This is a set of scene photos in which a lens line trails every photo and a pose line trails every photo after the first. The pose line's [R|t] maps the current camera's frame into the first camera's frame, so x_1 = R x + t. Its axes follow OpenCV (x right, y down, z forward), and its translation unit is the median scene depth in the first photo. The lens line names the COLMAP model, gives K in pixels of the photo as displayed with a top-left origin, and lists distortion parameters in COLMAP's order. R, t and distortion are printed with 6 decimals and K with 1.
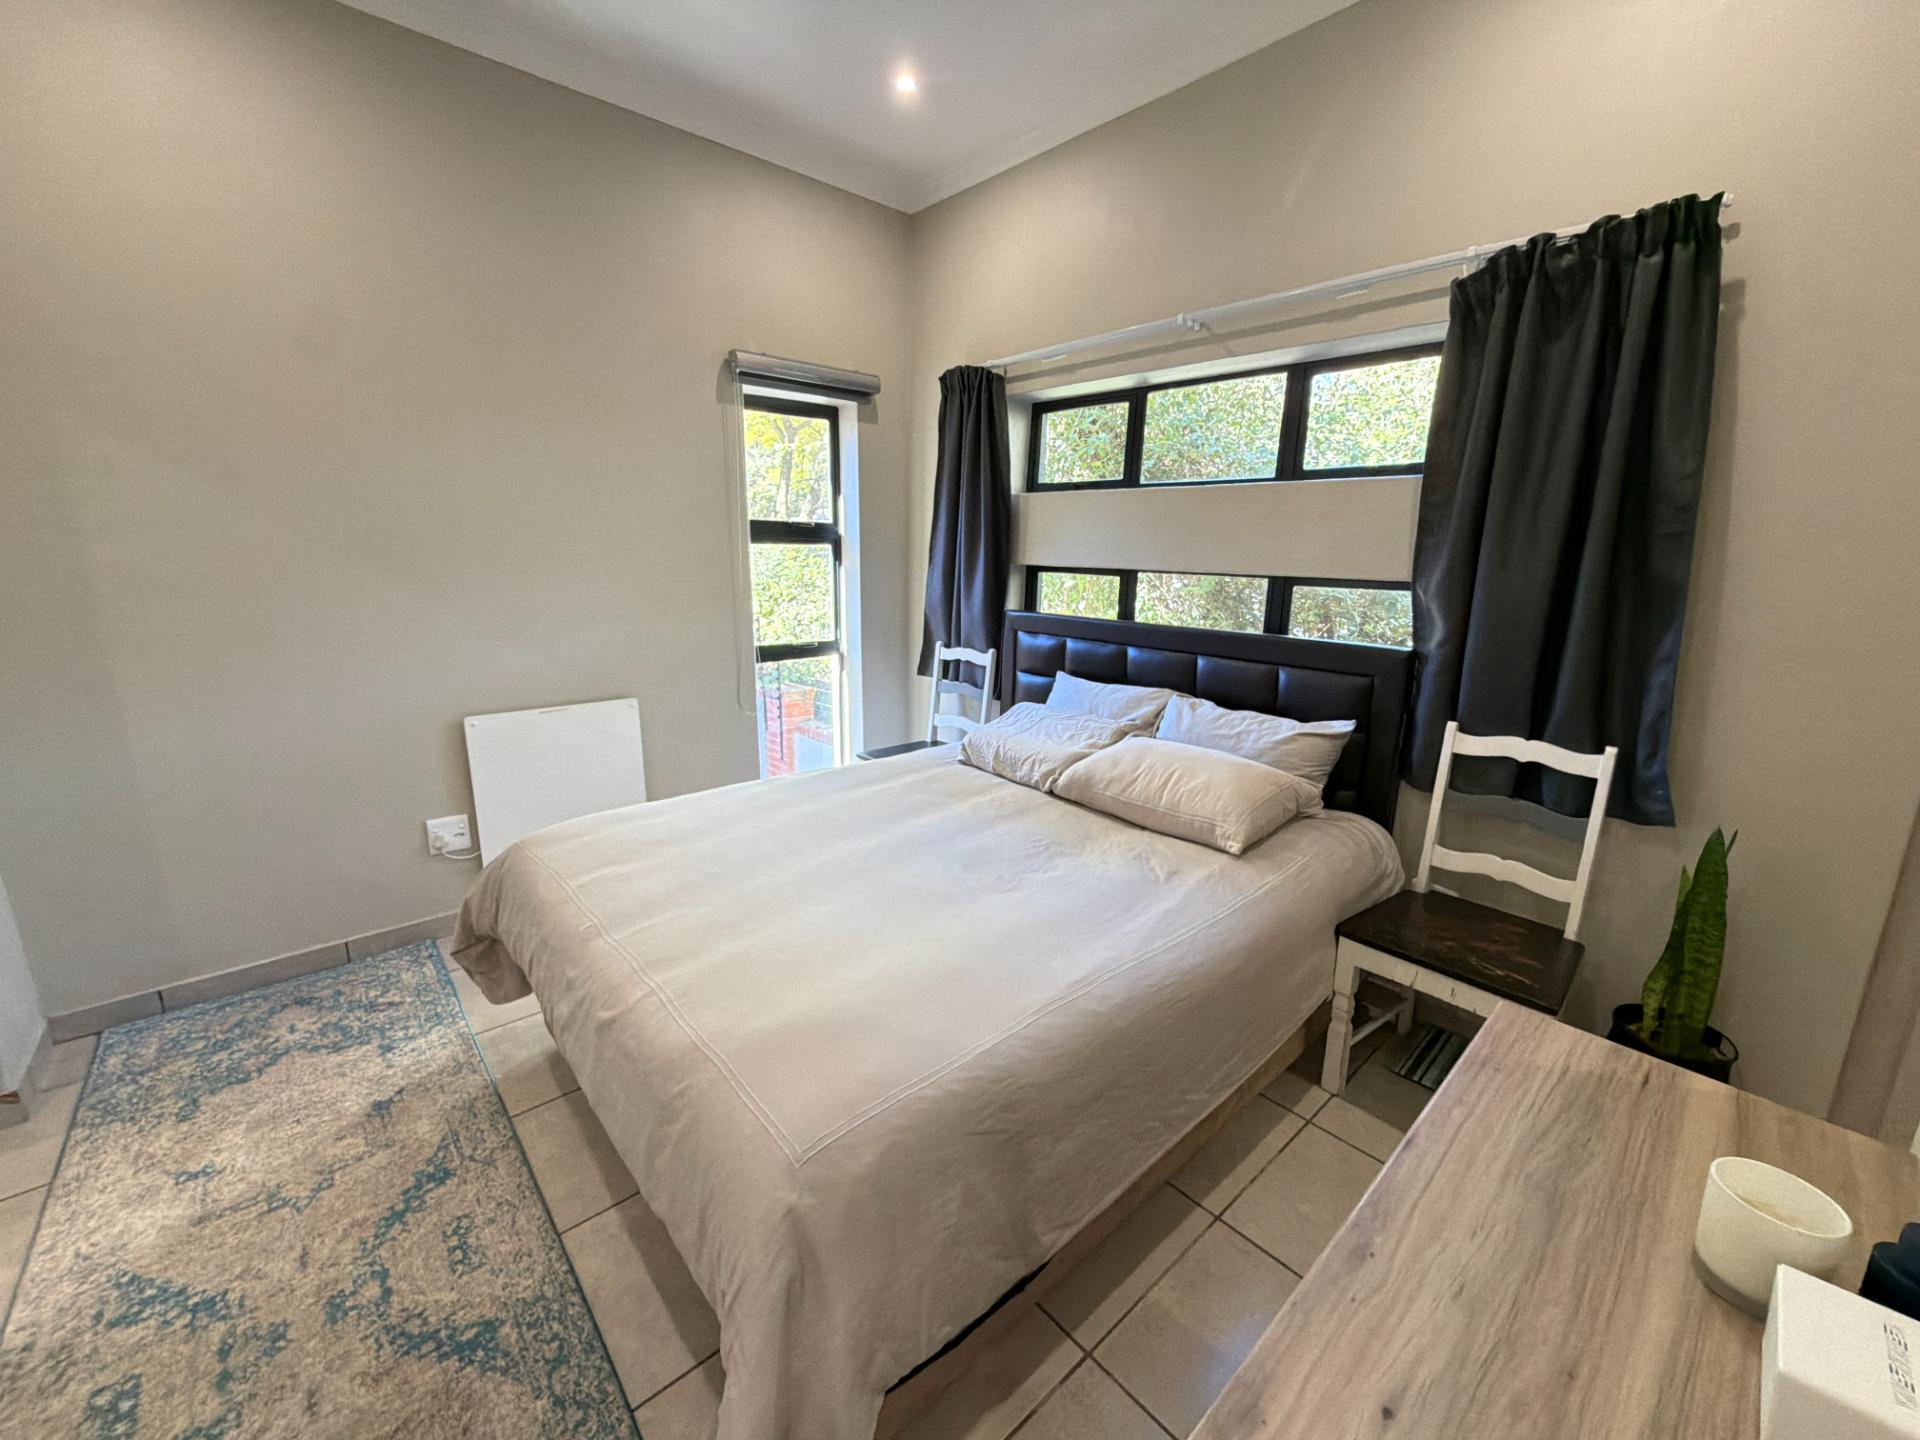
lens RADIAL K [[768.3, 0, 952.5], [0, 768.3, 716.1], [0, 0, 1]] dist [-0.001523, 0.000042]
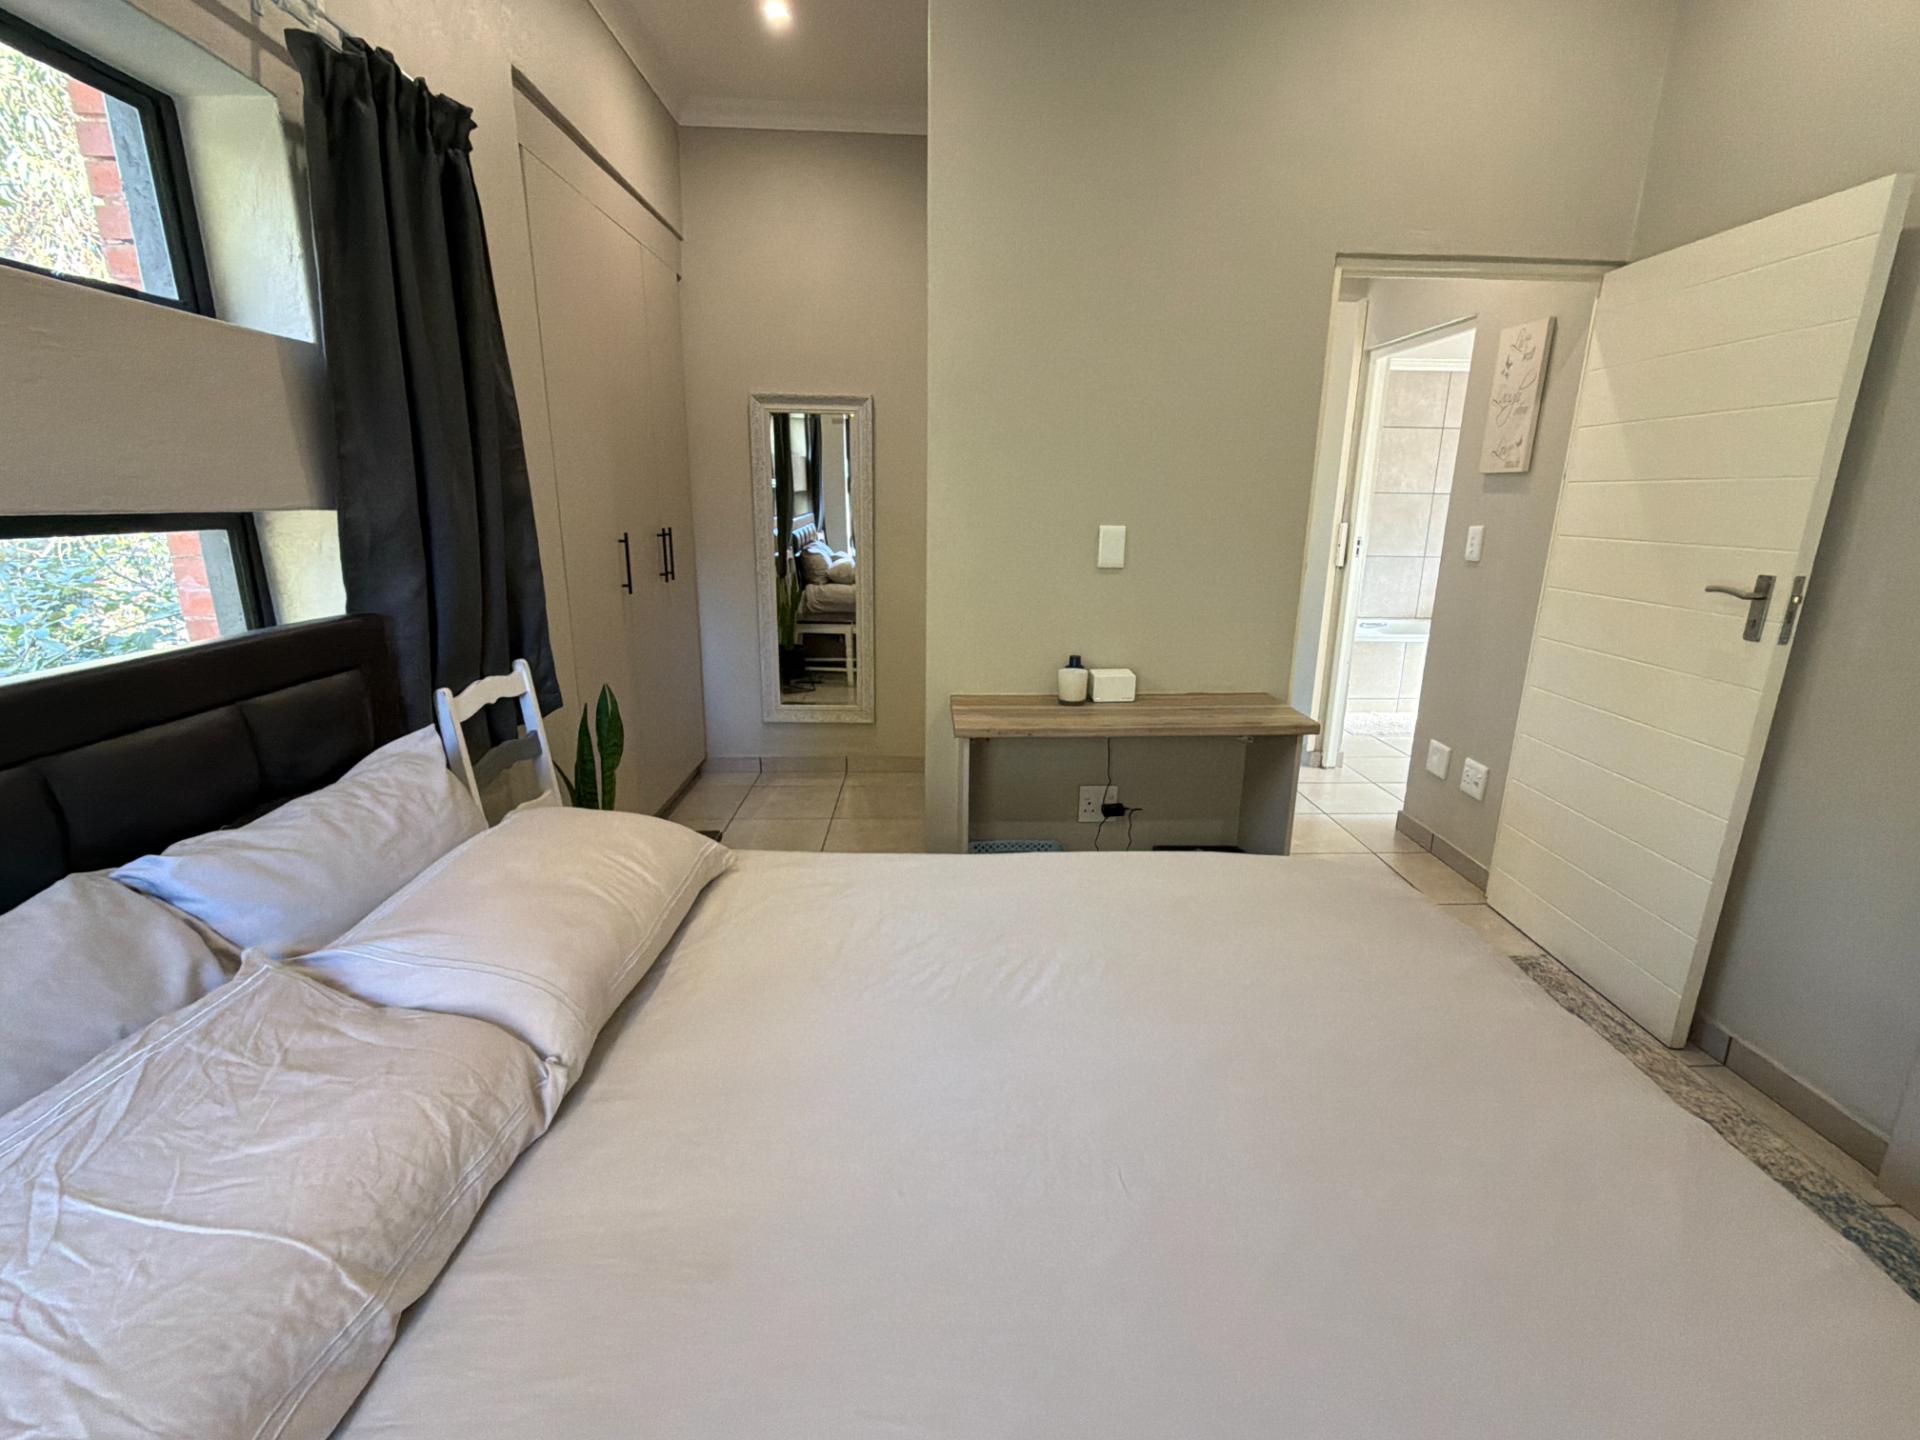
lens RADIAL K [[846.9, 0, 951.9], [0, 846.9, 724.1], [0, 0, 1]] dist [-0.001394, -0.000142]
pose [[-0.764473, -0.184657, 0.617643, -0.232947], [0.123562, 0.898362, 0.421519, -0.212807], [-0.632704, 0.398557, -0.663957, 1.035721]]
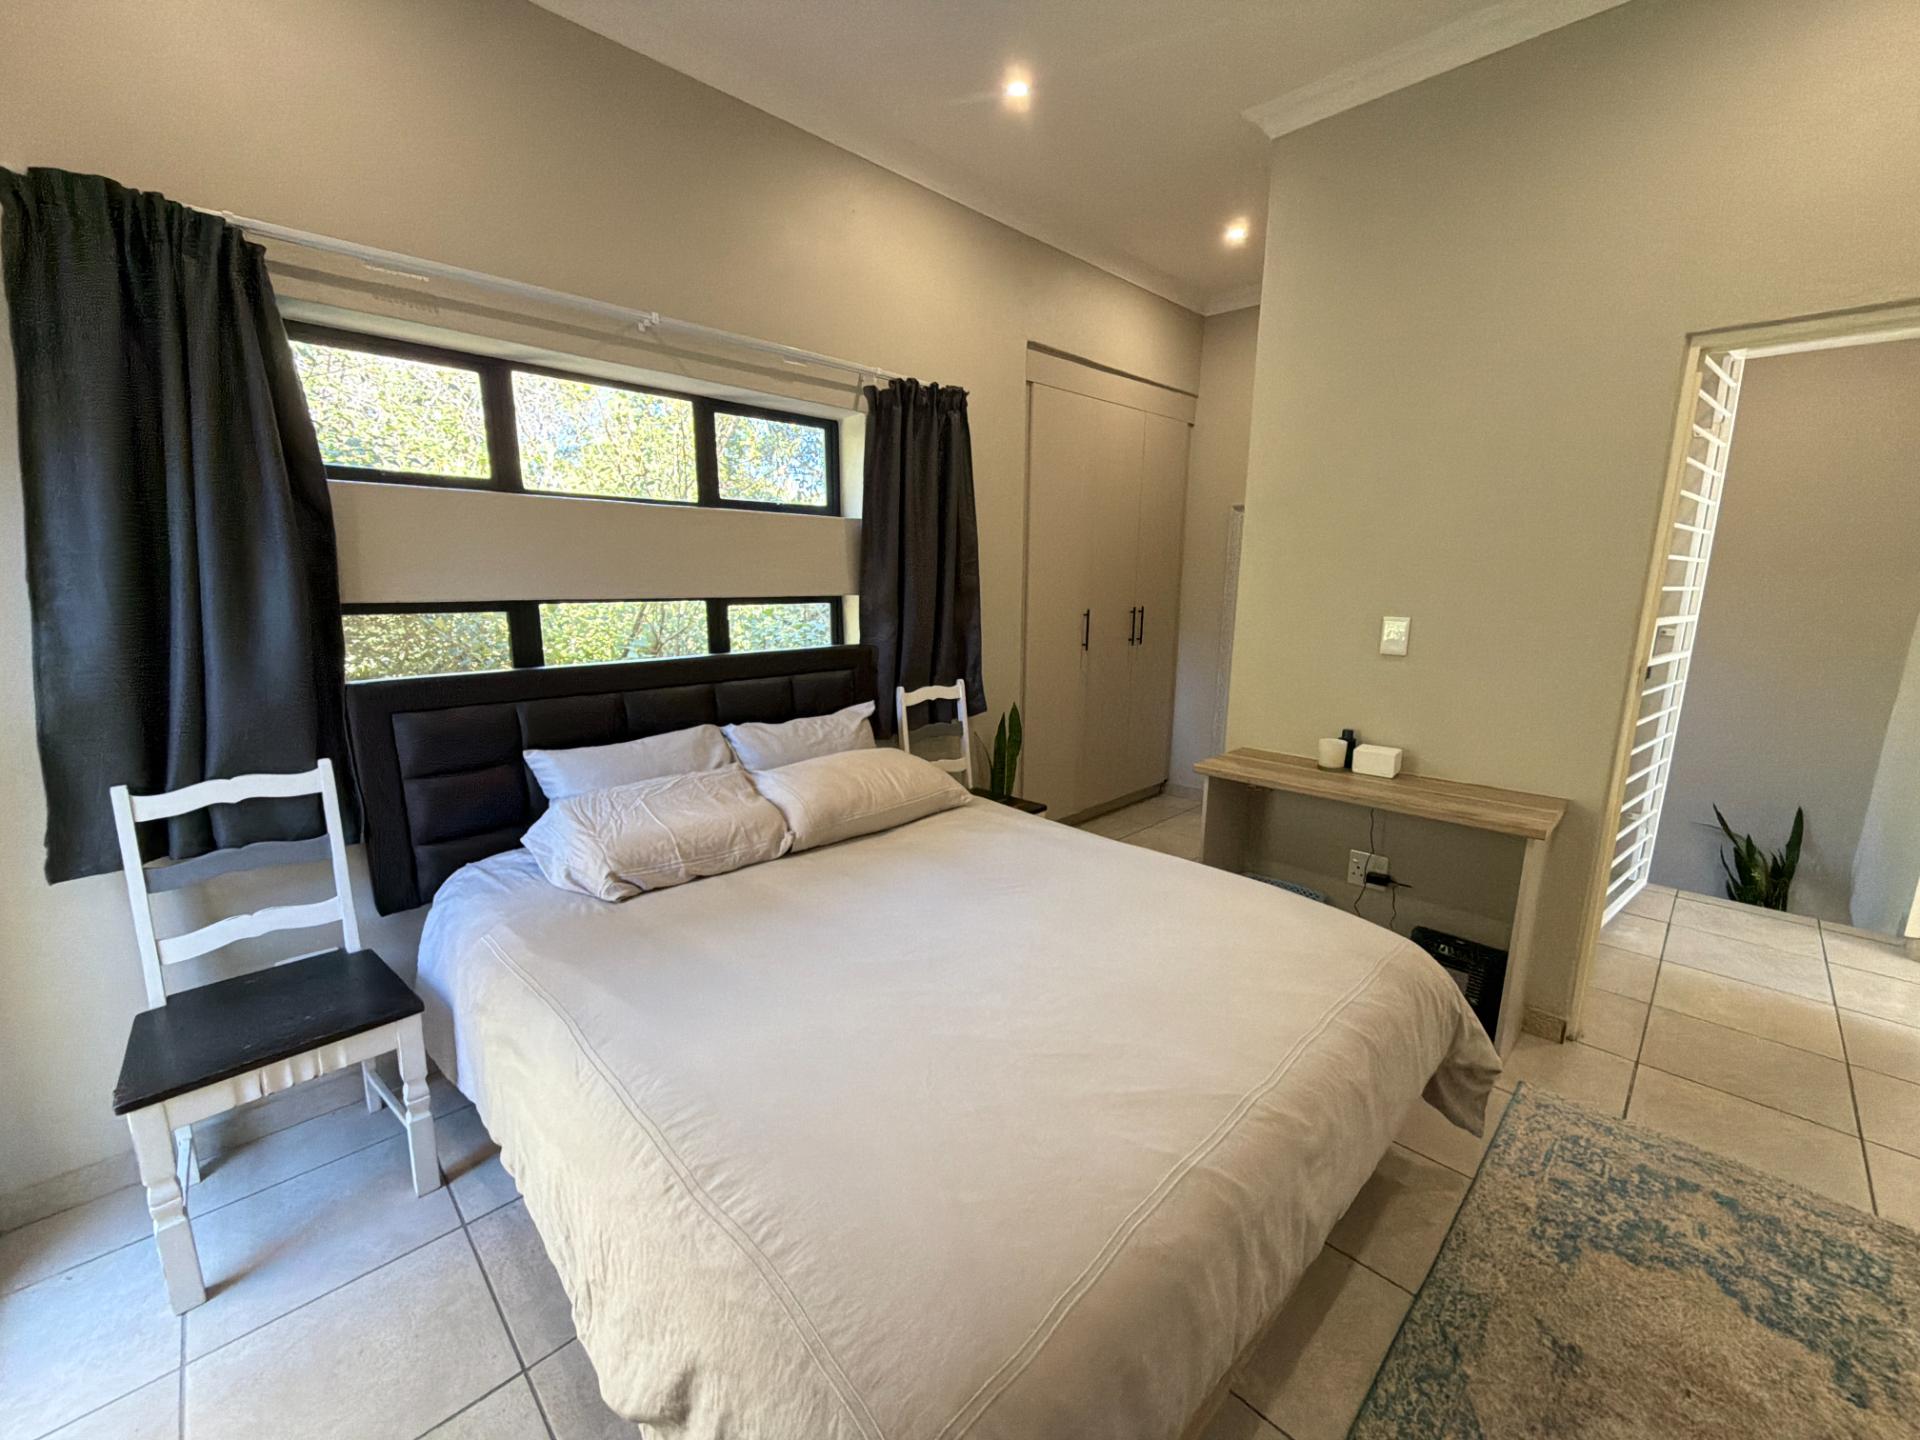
lens RADIAL K [[768.3, 0, 965.3], [0, 768.3, 719.8], [0, 0, 1]] dist [-0.001523, 0.000042]
pose [[-0.061487, -0.202221, 0.977408, -0.682470], [0.210972, 0.954502, 0.210753, -0.180260], [-0.975556, 0.219164, -0.016026, 0.752837]]
